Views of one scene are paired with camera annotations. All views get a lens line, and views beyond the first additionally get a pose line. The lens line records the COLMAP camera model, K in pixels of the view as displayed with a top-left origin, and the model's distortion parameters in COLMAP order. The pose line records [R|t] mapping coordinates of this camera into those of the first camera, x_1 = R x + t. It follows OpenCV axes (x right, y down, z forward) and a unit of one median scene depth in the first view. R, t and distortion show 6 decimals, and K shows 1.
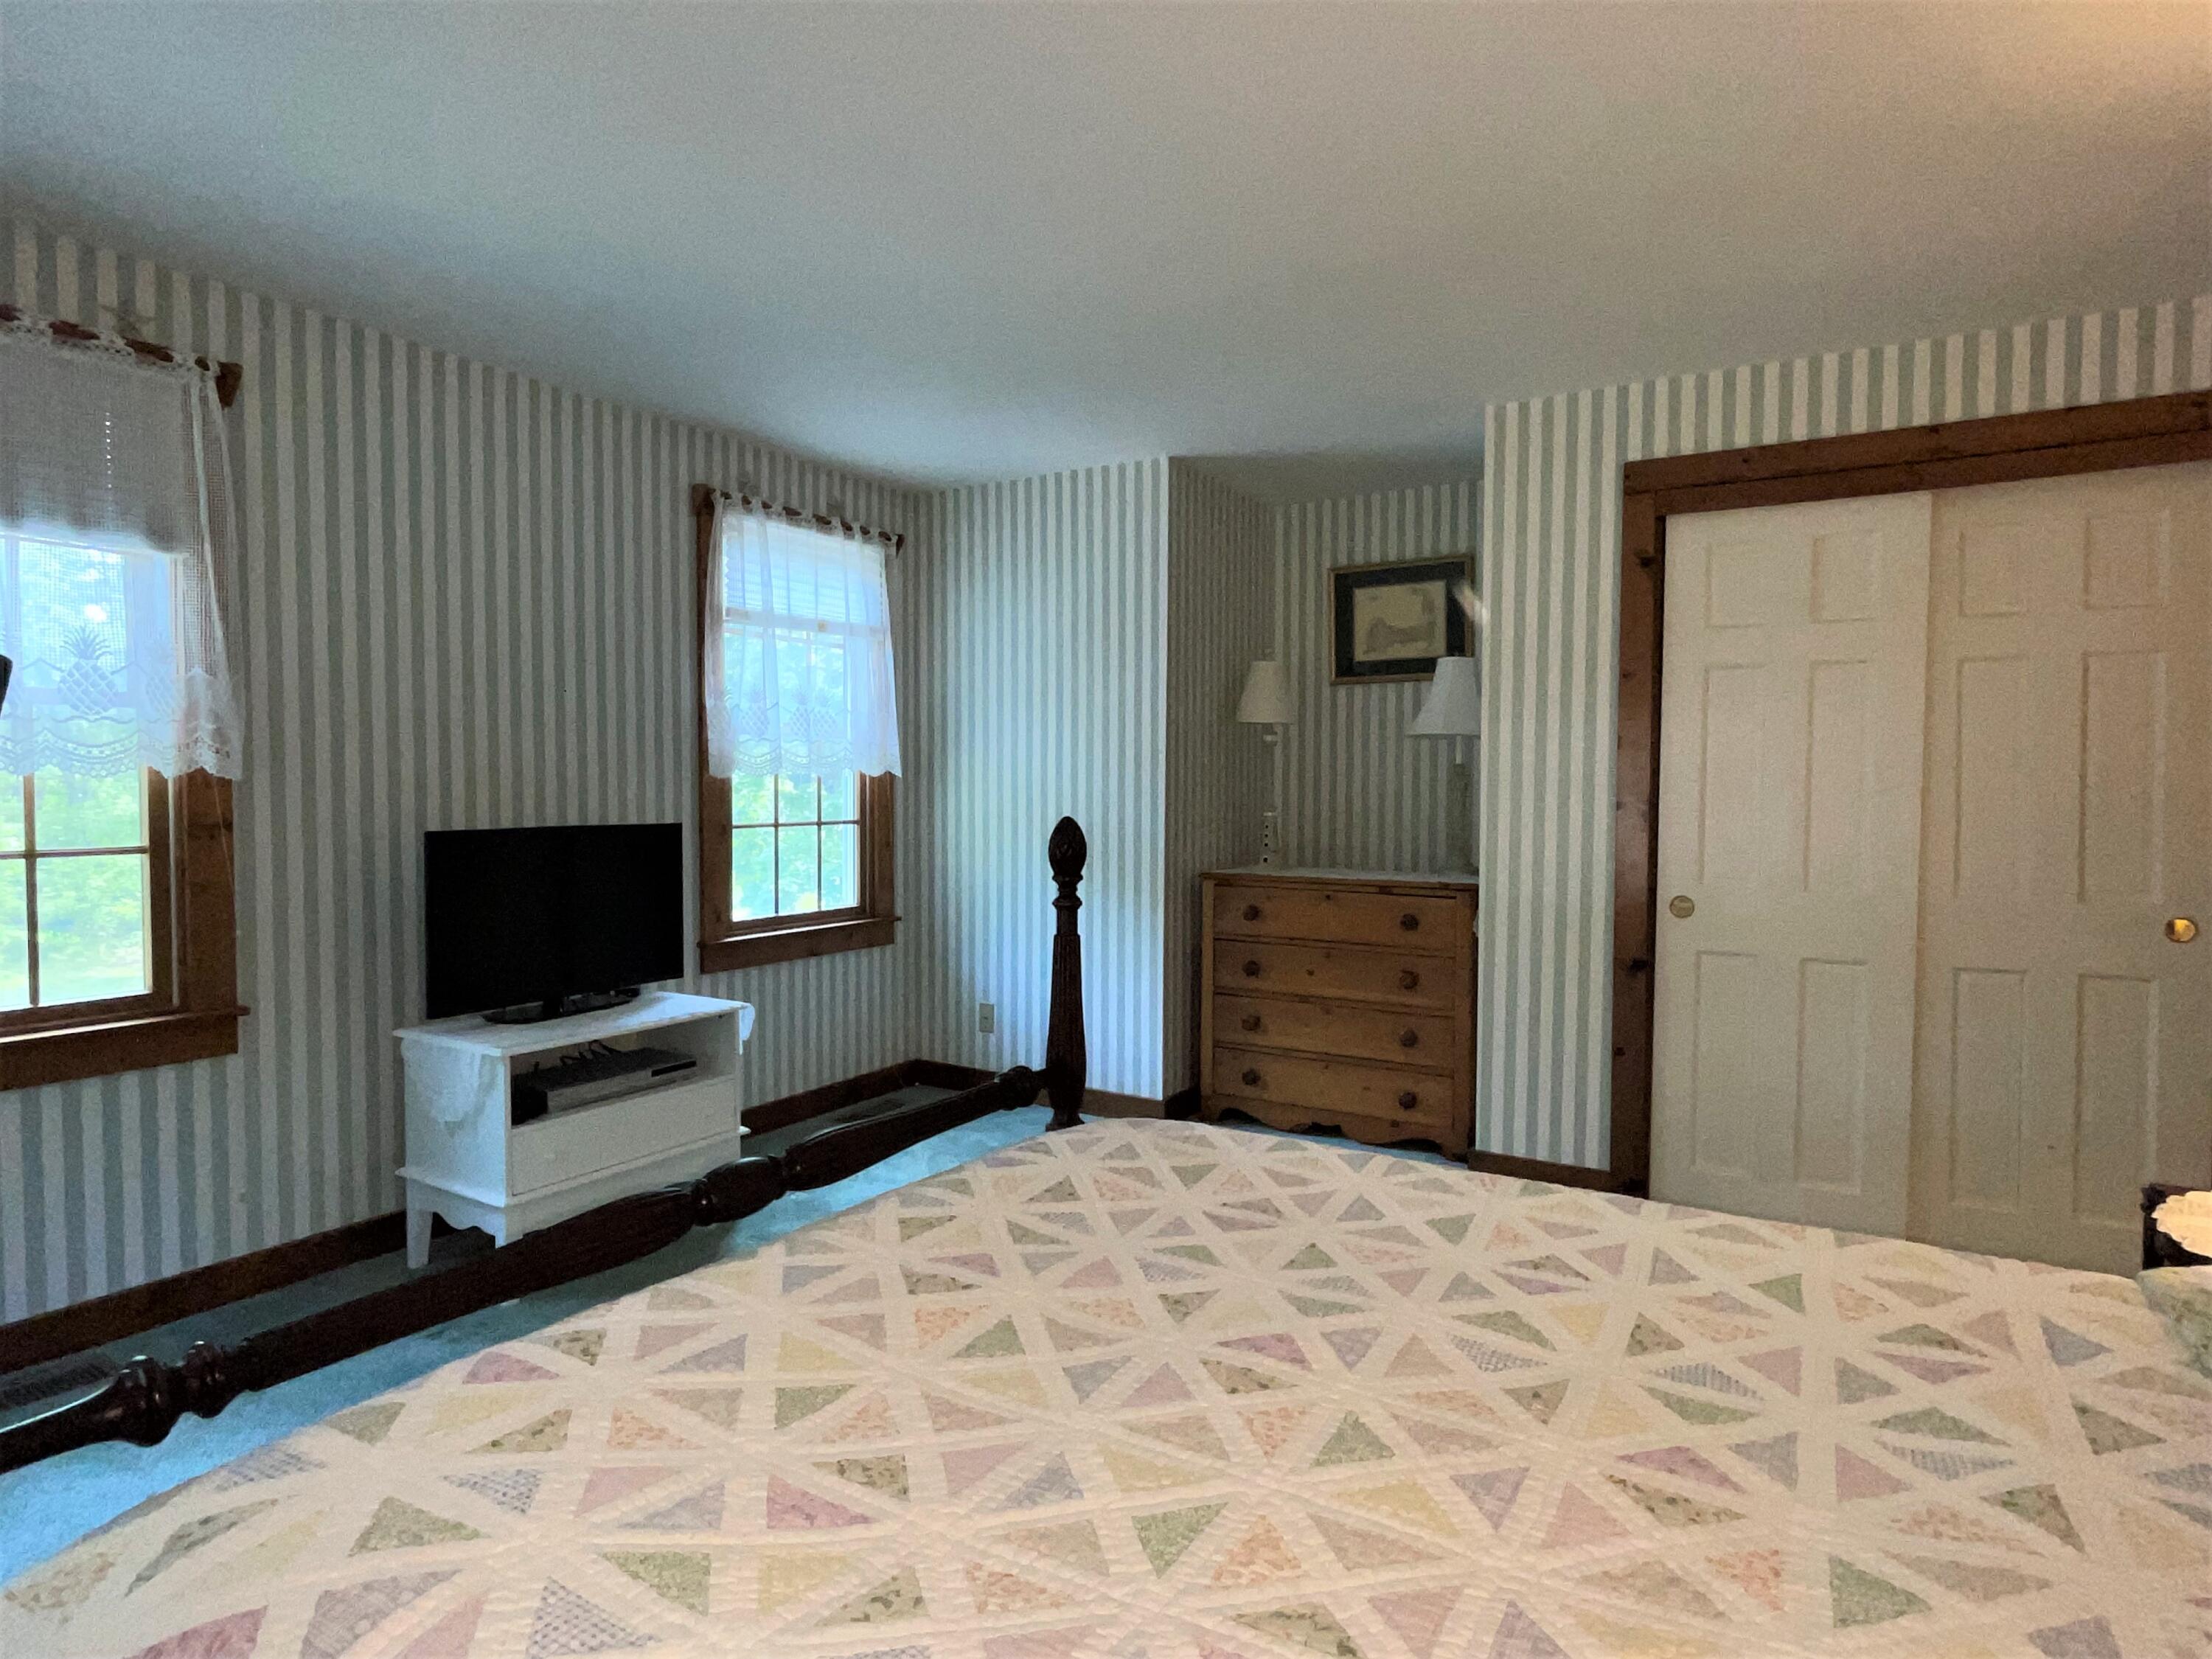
lens RADIAL K [[1222.8, 0, 1110.5], [0, 1222.8, 825.5], [0, 0, 1]] dist [-0.003714, -0.001028]
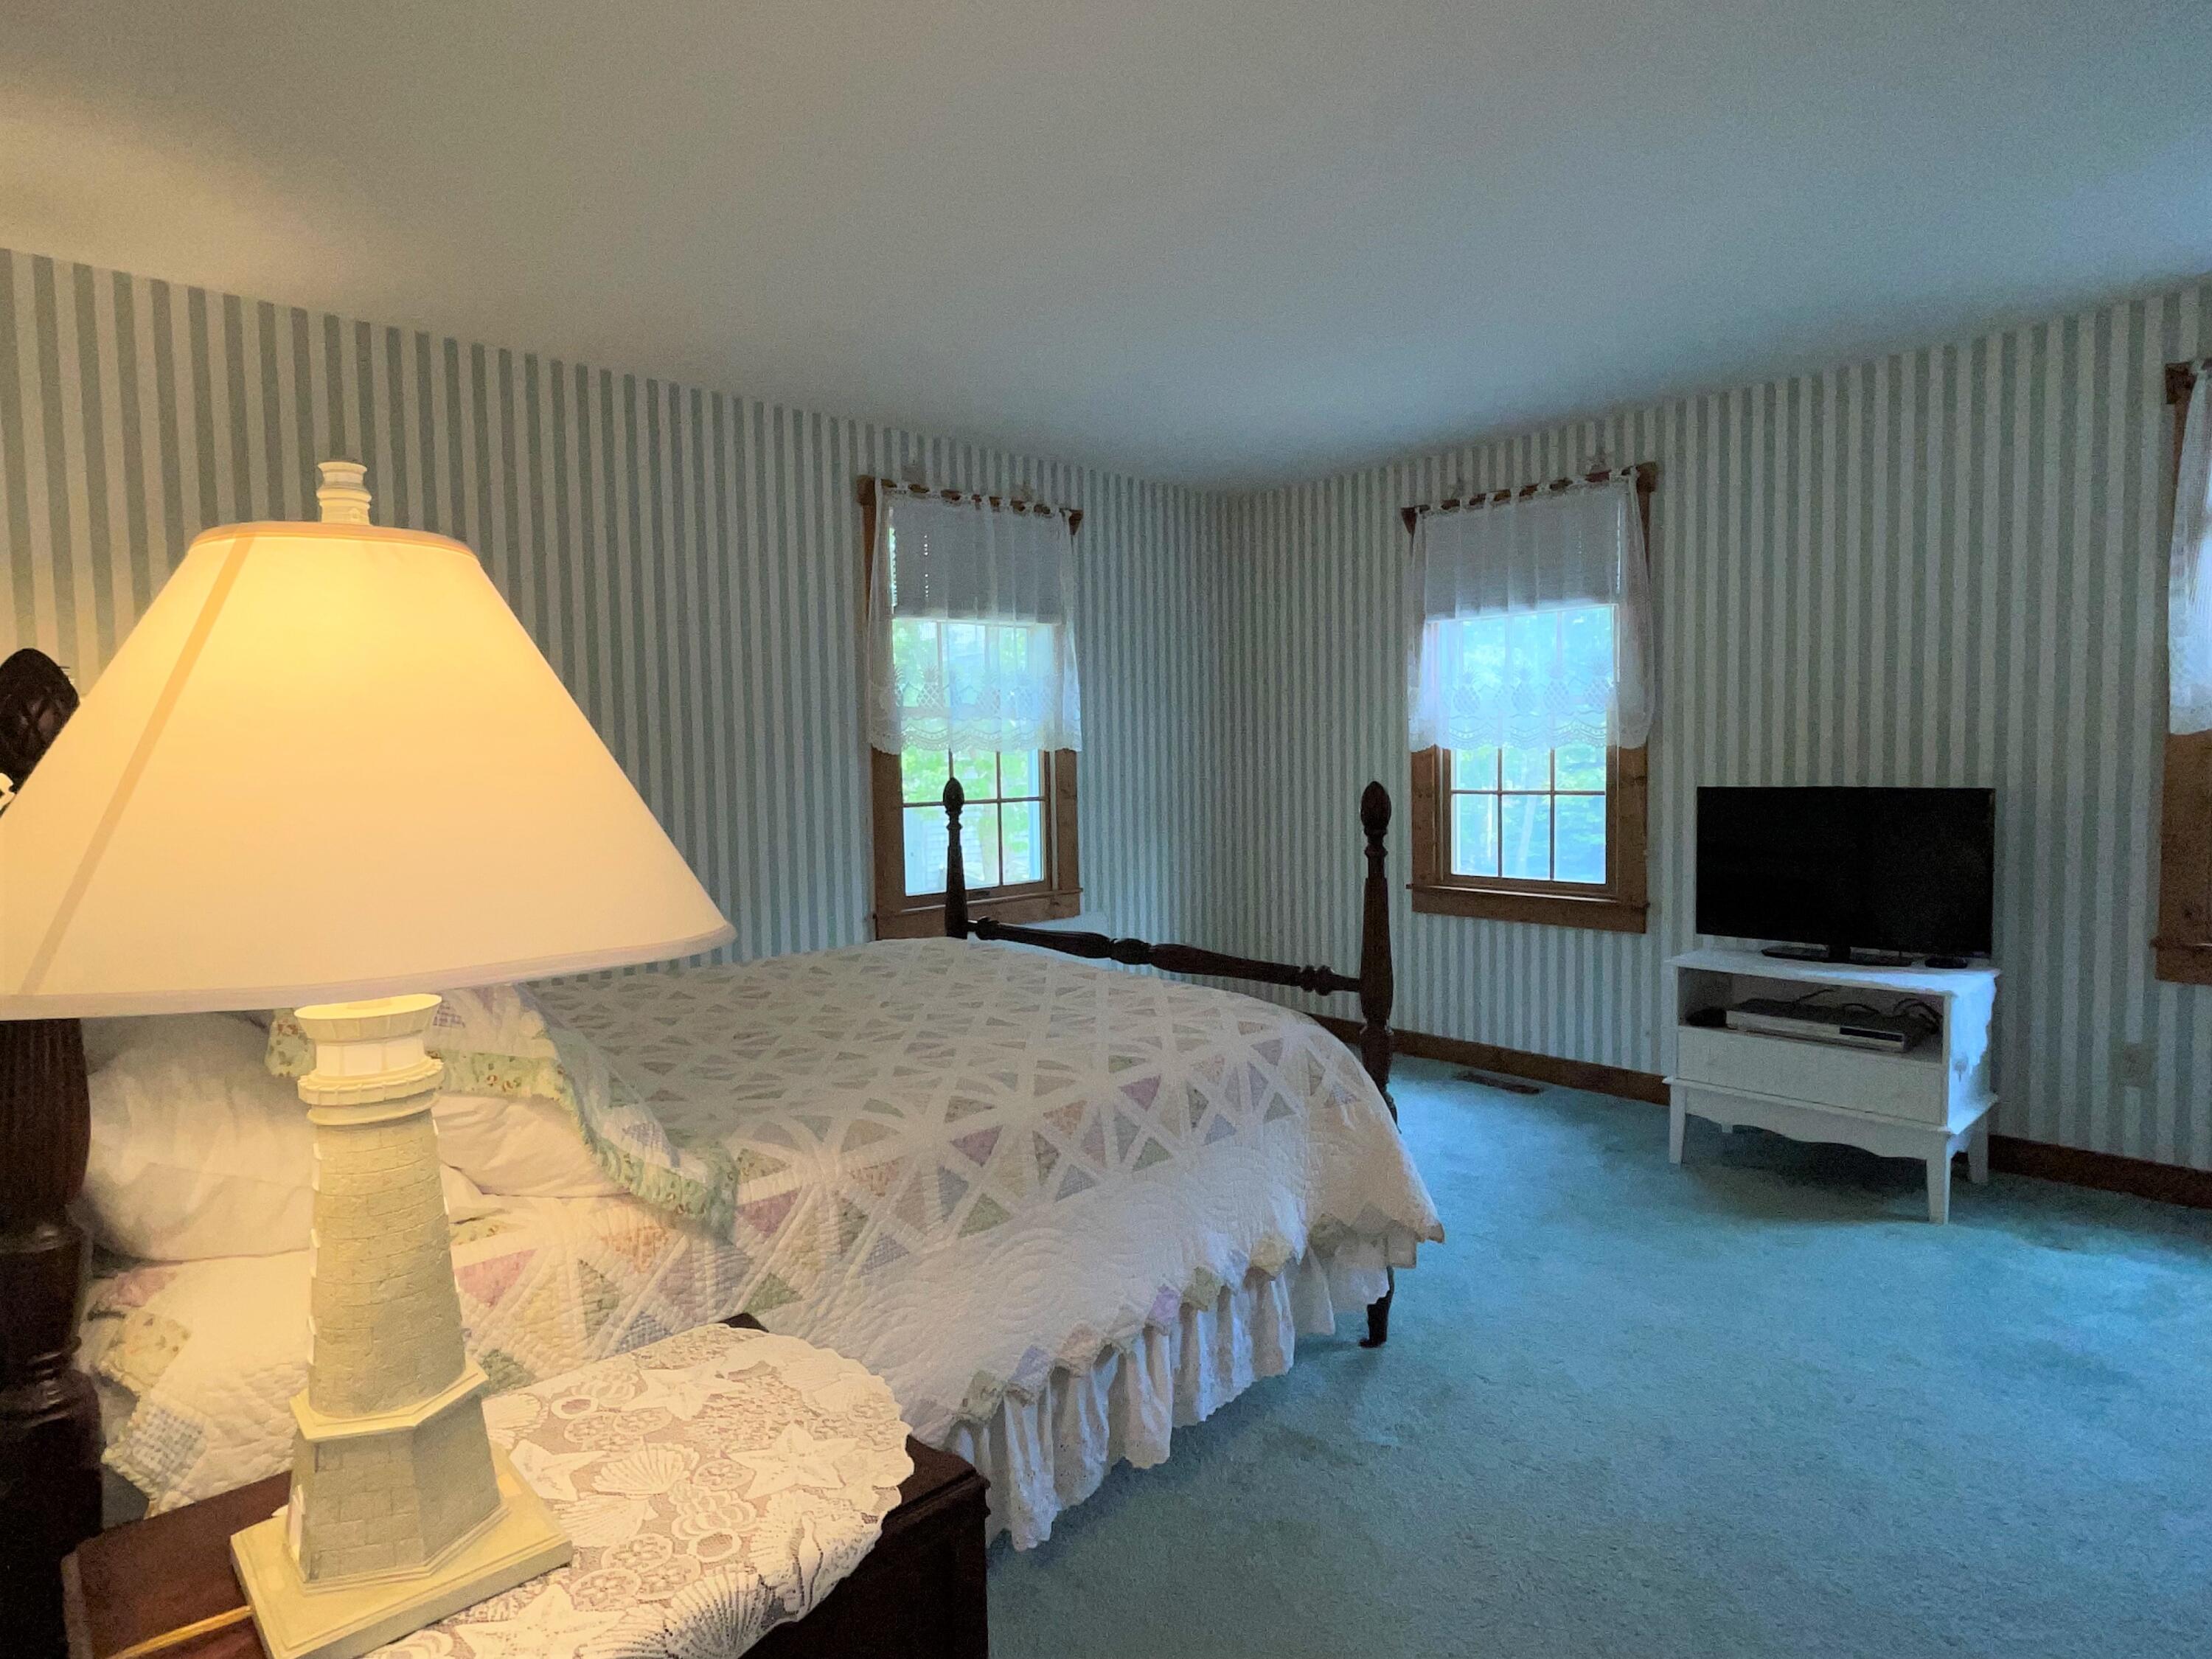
lens RADIAL K [[1222.8, 0, 1110.5], [0, 1222.8, 825.5], [0, 0, 1]] dist [-0.003714, -0.001028]
pose [[-0.275926, 0.055561, -0.959572, 0.902490], [-0.013936, 0.997992, 0.061793, -0.026843], [0.961078, 0.030423, -0.274597, 0.813935]]
